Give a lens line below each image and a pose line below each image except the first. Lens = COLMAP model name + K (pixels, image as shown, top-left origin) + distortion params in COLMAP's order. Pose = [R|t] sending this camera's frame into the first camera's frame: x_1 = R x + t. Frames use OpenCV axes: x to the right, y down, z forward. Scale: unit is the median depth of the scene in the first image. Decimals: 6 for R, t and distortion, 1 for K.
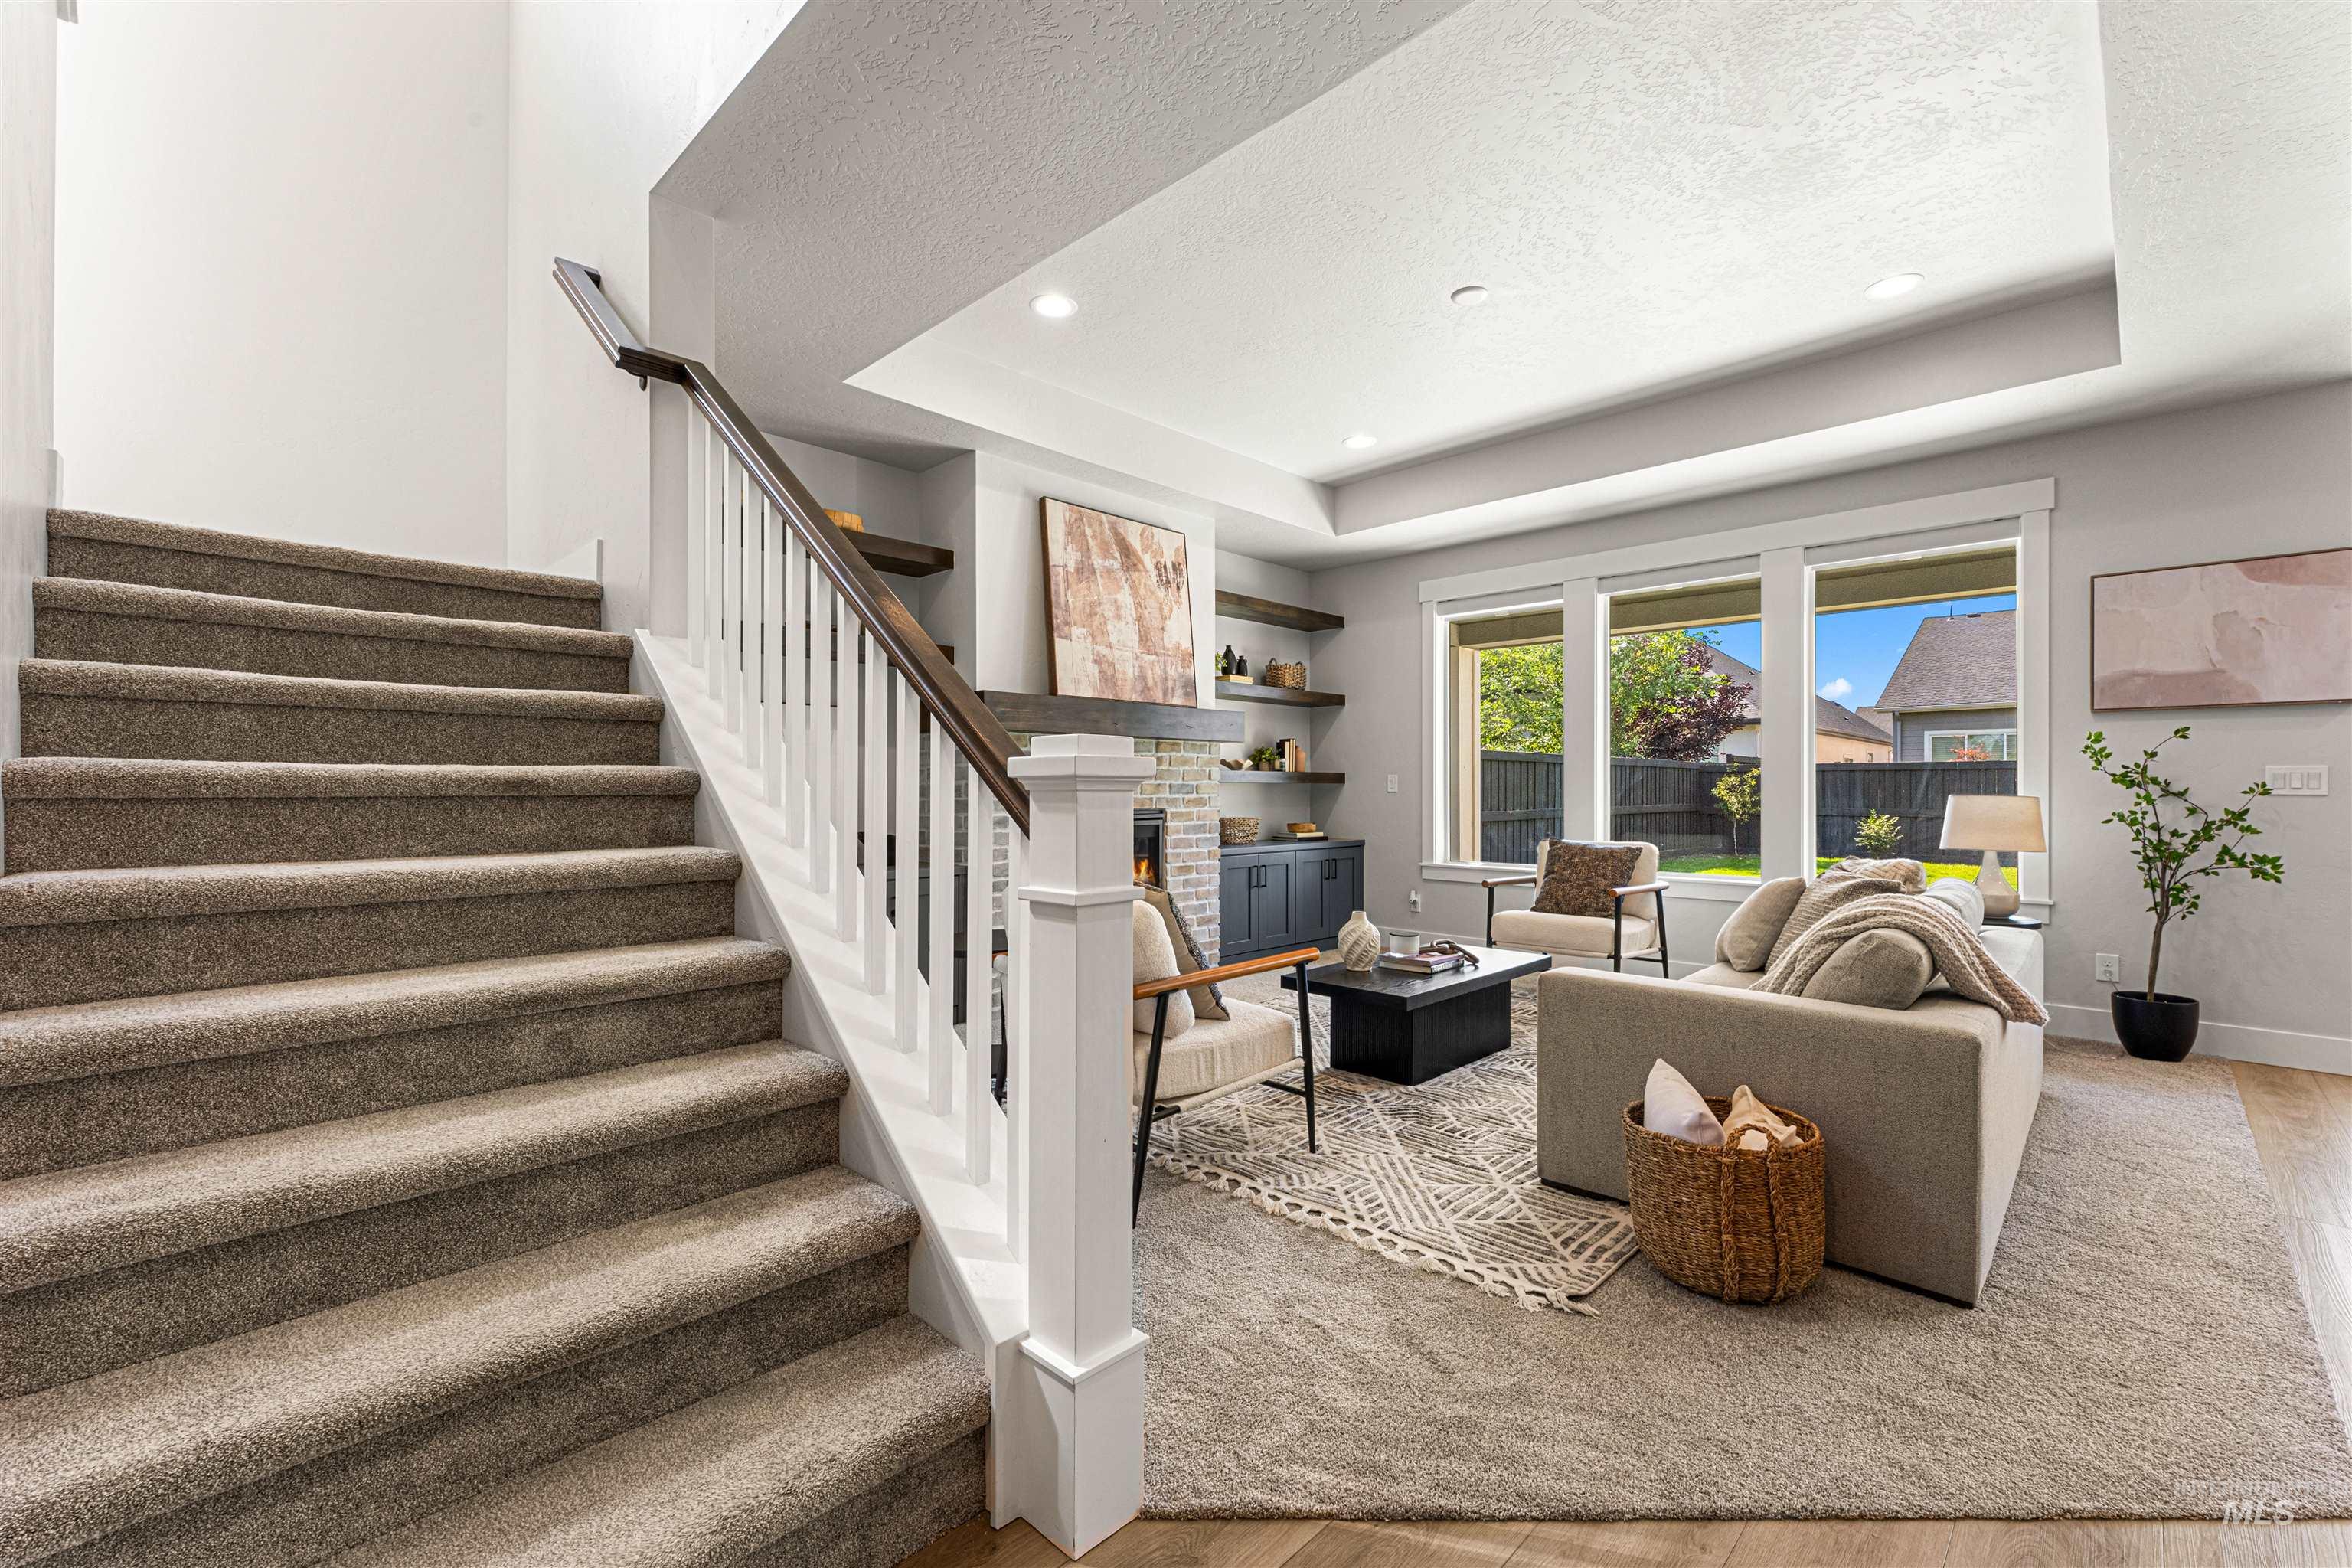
lens RADIAL K [[979.7, 0, 1174.6], [0, 979.7, 786.8], [0, 0, 1]] dist [-0.002463, -0.000082]
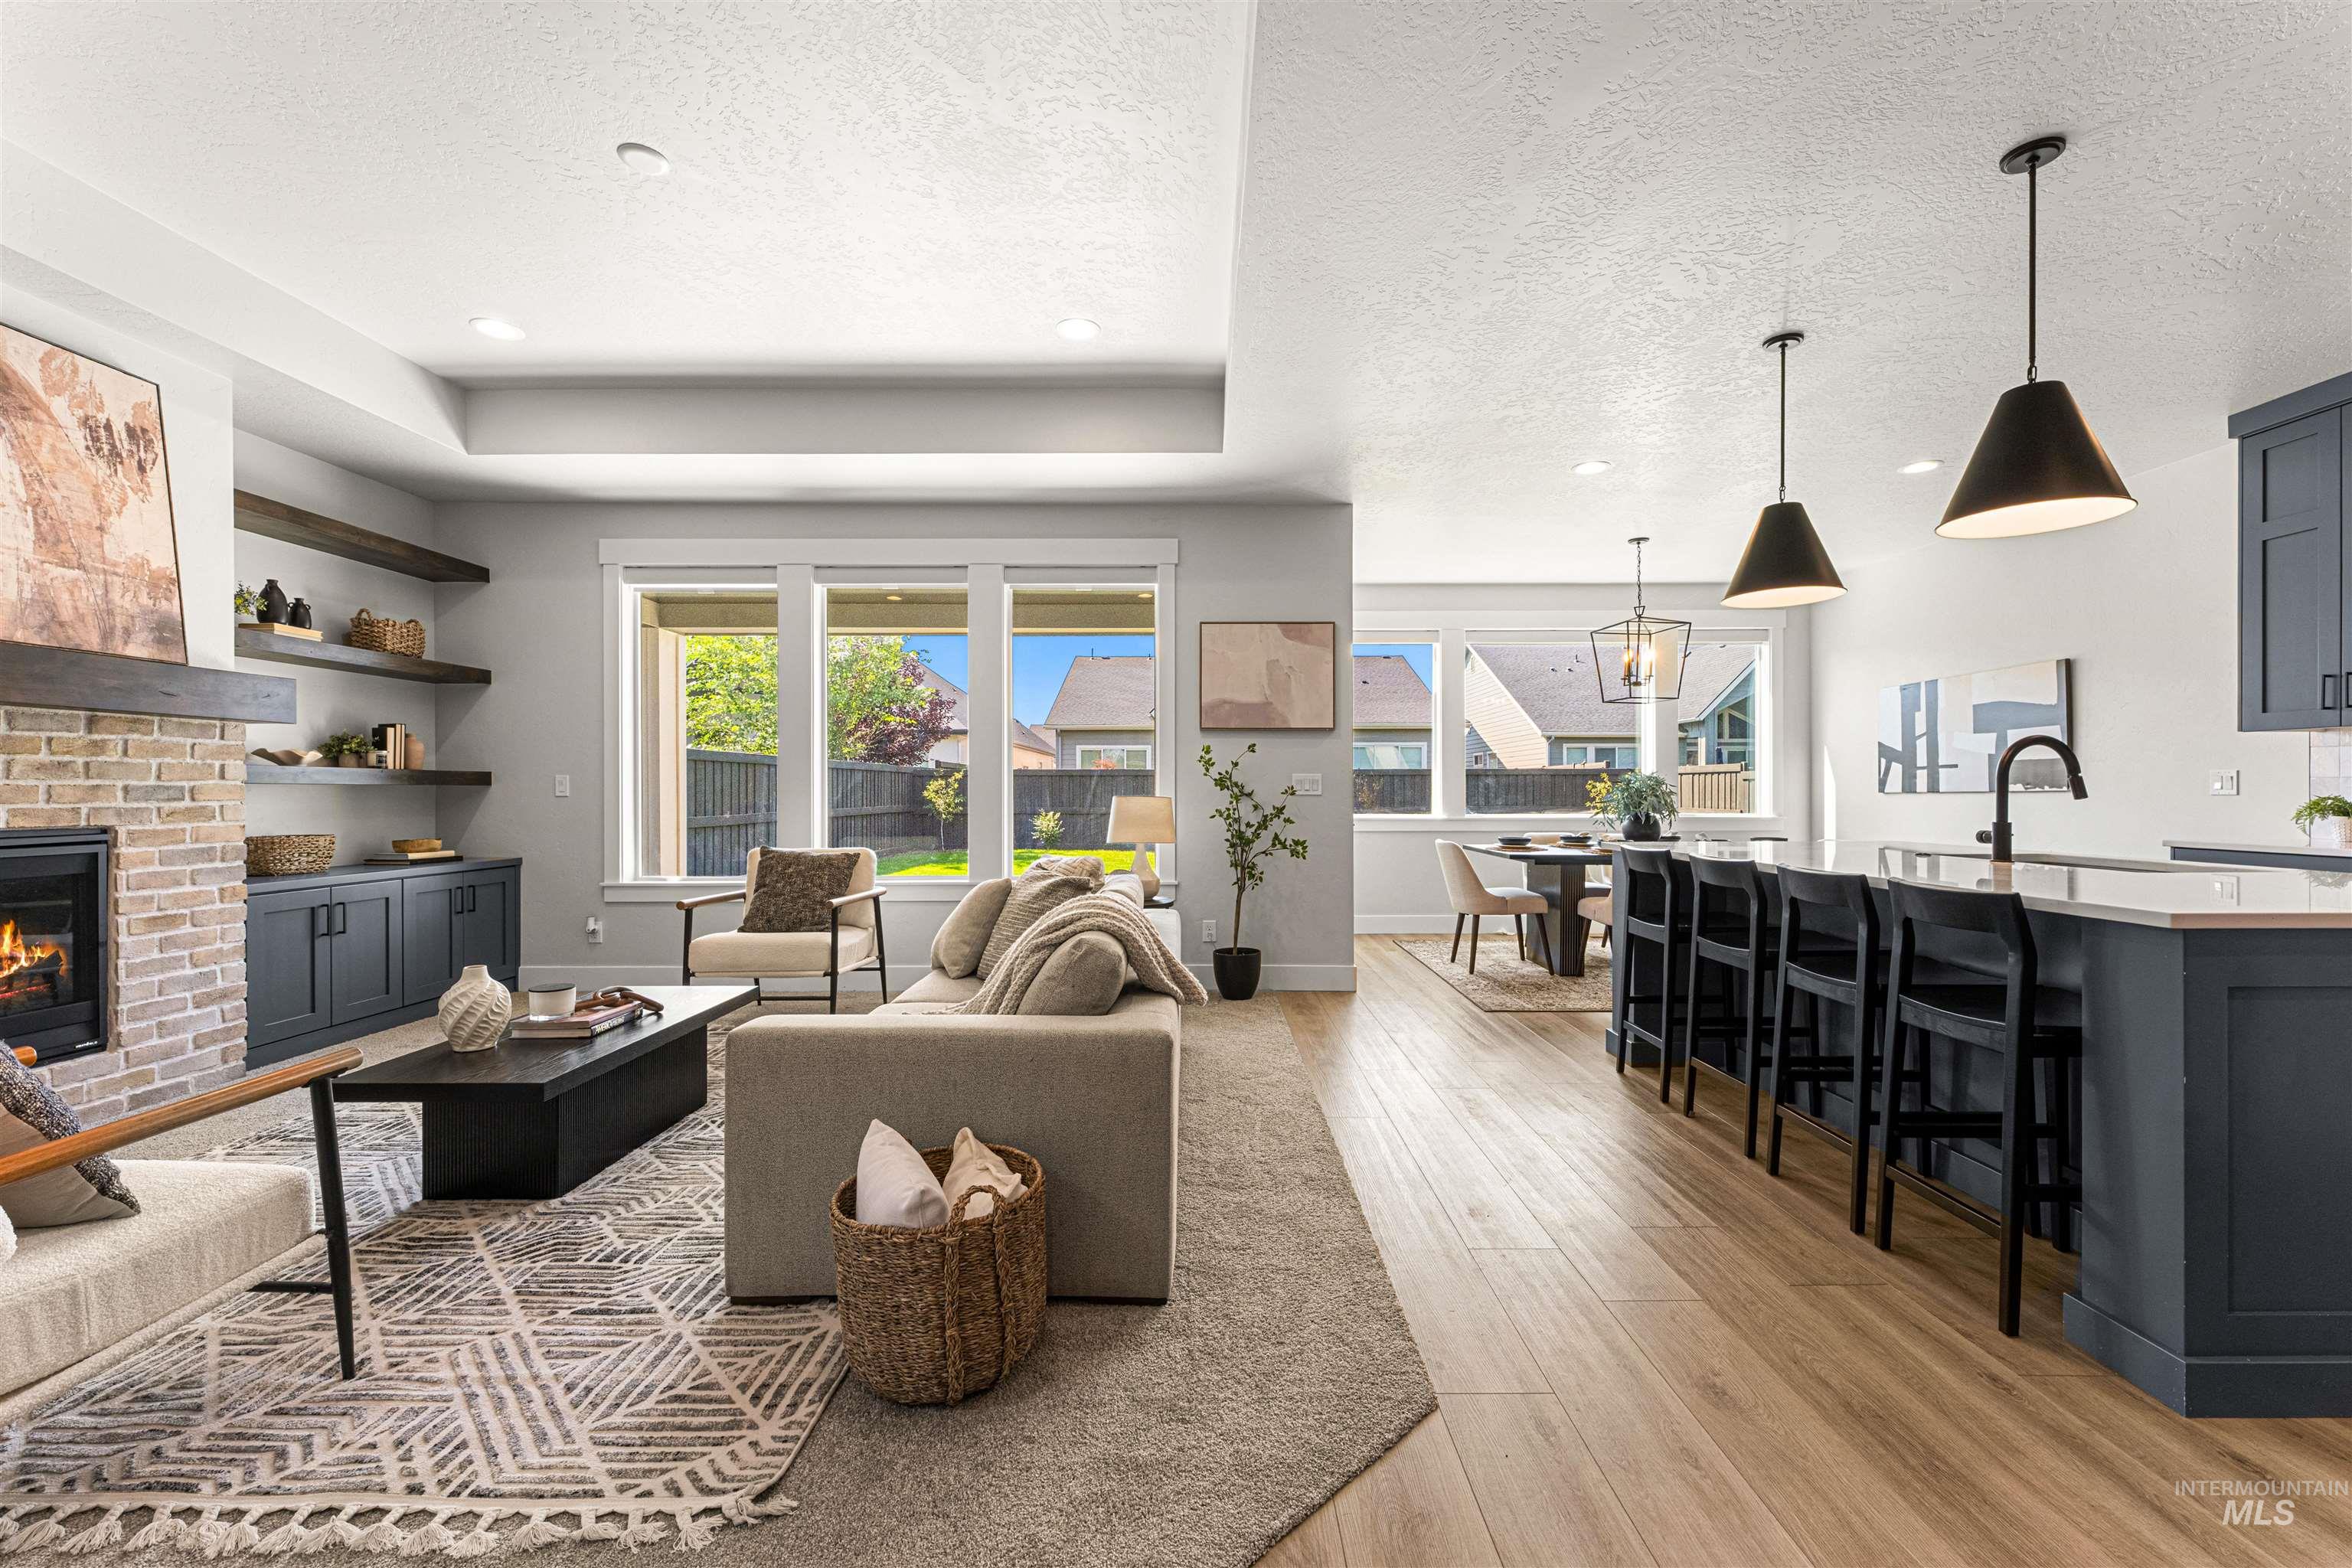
lens RADIAL K [[944.2, 0, 1198.2], [0, 944.2, 796.6], [0, 0, 1]] dist [0.000766, -0.002434]
pose [[0.707277, -0.005979, 0.706912, 0.076297], [0.000411, 0.999968, 0.008046, -0.000333], [-0.706937, -0.005400, 0.707256, 0.147071]]
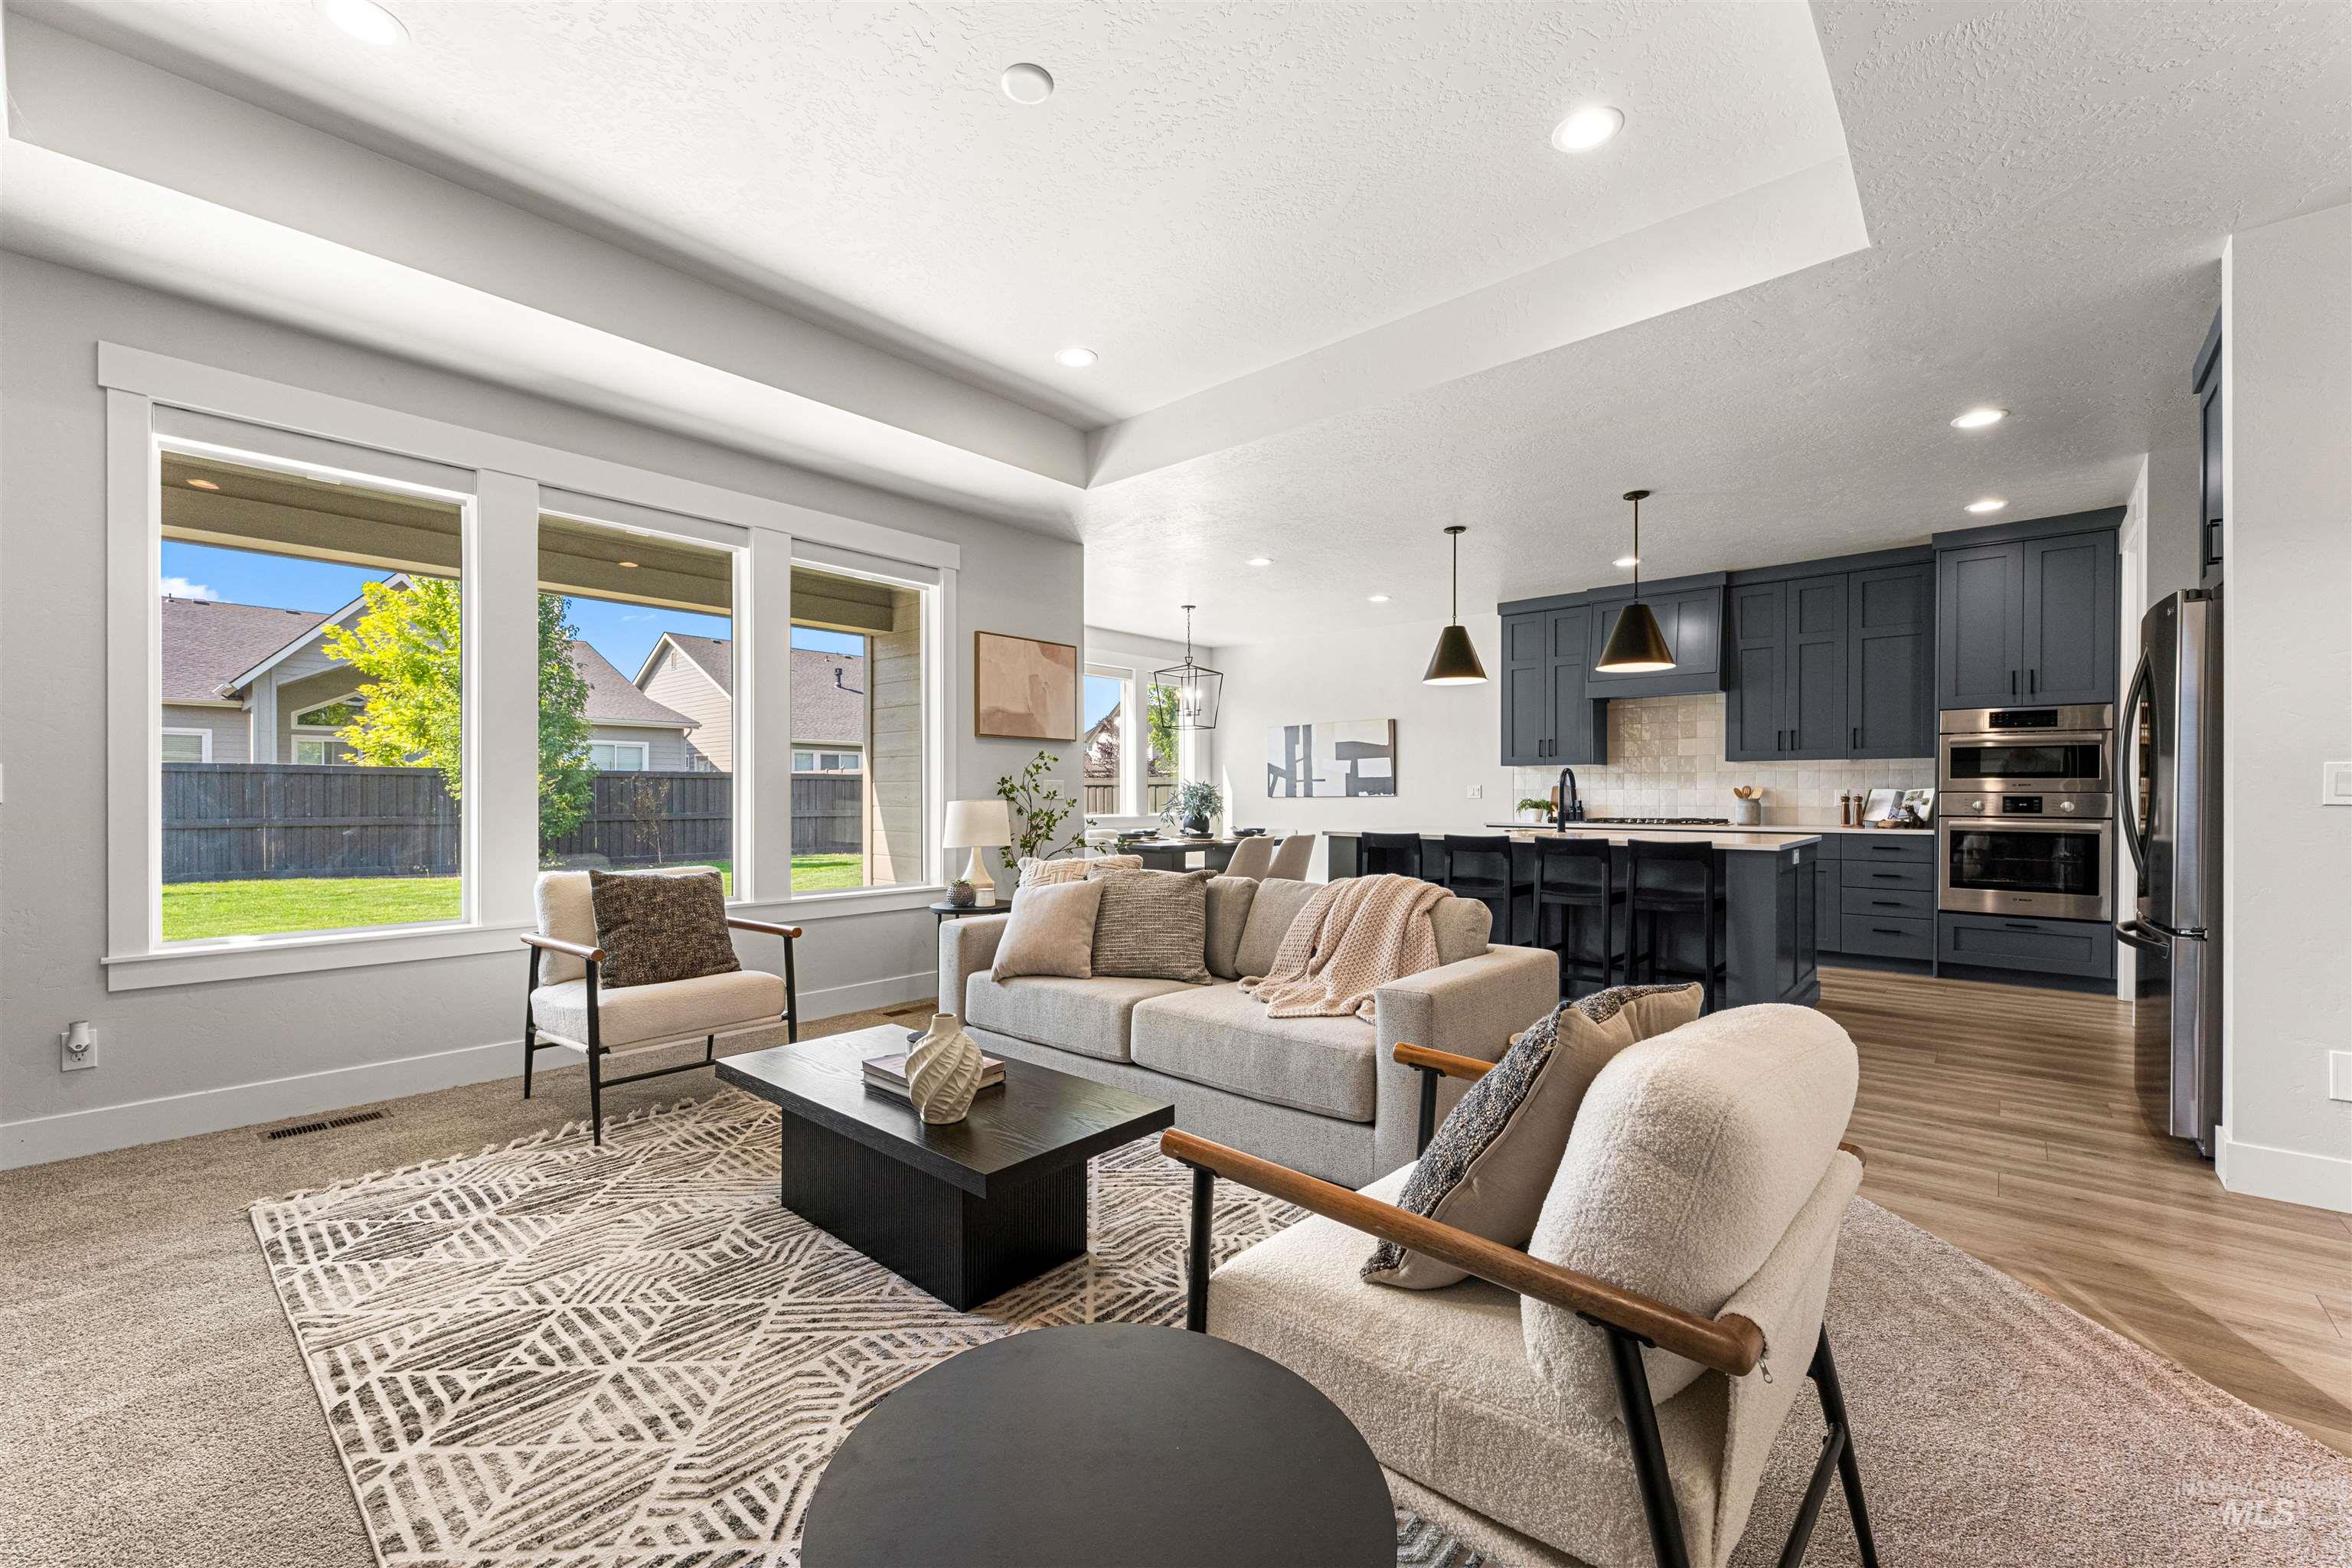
lens RADIAL K [[944.2, 0, 1166.2], [0, 944.2, 796.9], [0, 0, 1]] dist [0.000766, -0.002434]
pose [[-0.058220, -0.002291, 0.998301, -0.353515], [-0.002545, 0.999994, 0.002146, 0.000933], [-0.998301, -0.002416, -0.058226, 0.891856]]
